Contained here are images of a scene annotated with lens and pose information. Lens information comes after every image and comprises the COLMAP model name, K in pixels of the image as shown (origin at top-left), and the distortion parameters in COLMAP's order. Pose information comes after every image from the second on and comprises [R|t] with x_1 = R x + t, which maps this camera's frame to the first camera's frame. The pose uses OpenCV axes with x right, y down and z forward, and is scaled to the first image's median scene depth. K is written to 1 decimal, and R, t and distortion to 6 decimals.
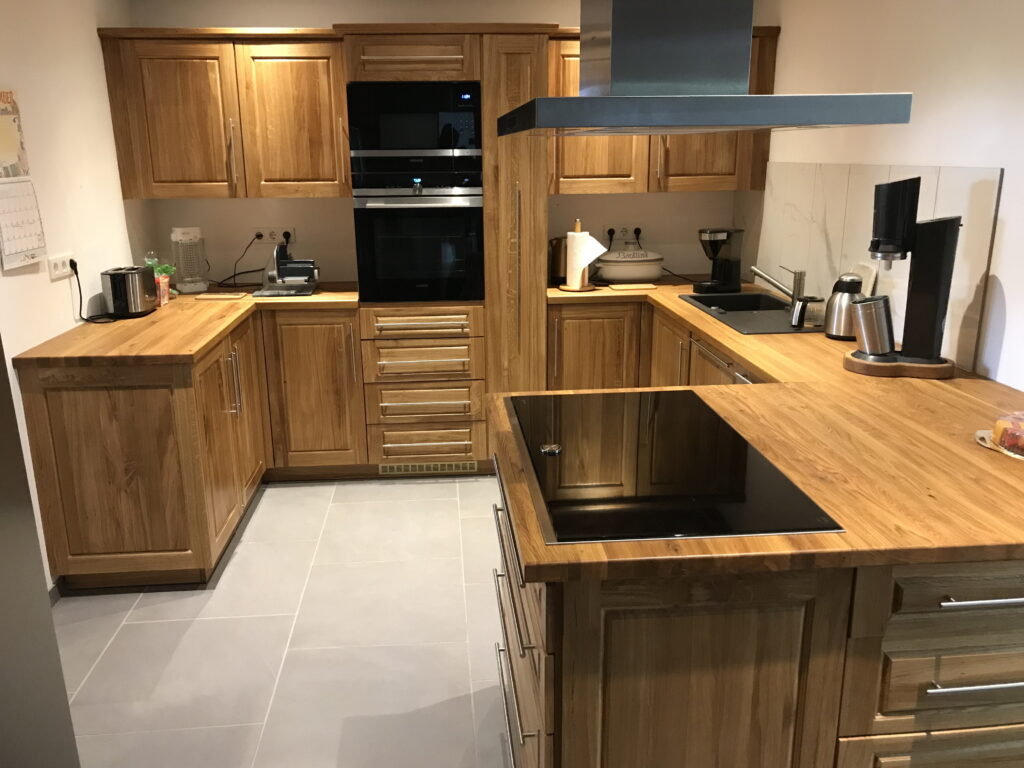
lens RADIAL K [[834.5, 0, 512.0], [0, 834.5, 384.0], [0, 0, 1]] dist [0.070752, -0.089645]
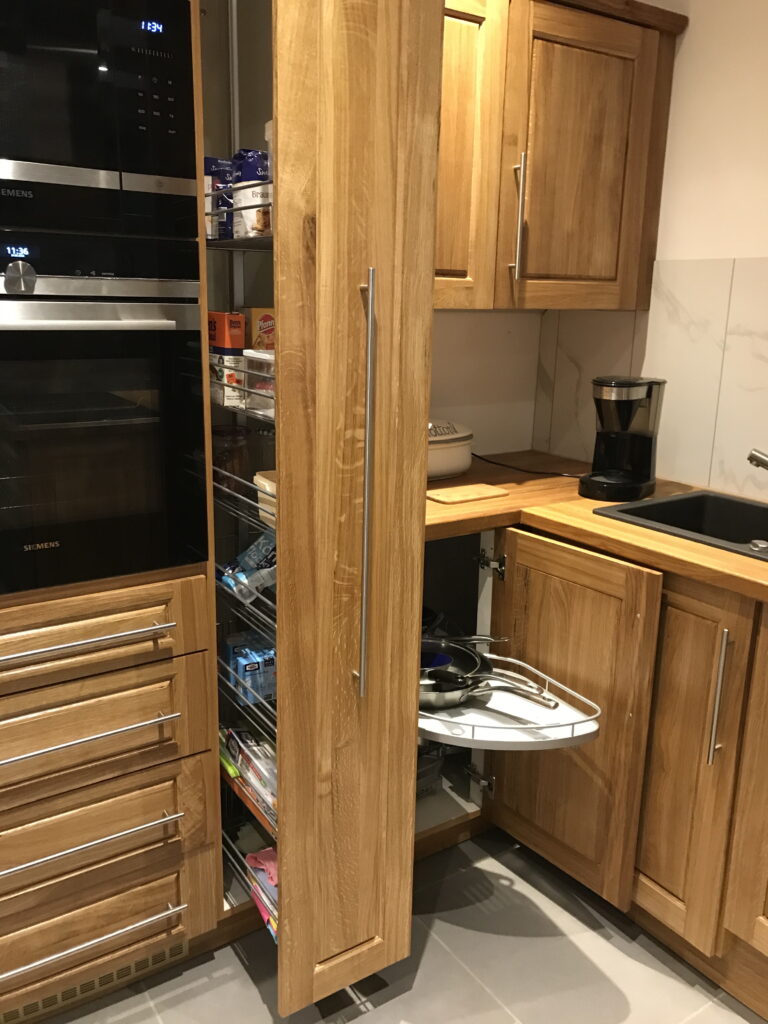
lens RADIAL K [[834.5, 0, 381.9], [0, 834.5, 500.2], [0, 0, 1]] dist [0.070752, -0.089645]
pose [[0.871558, -0.086554, 0.482592, -0.237304], [0.102636, 0.994695, -0.006959, -0.185246], [-0.479429, 0.055596, 0.875818, 0.943218]]
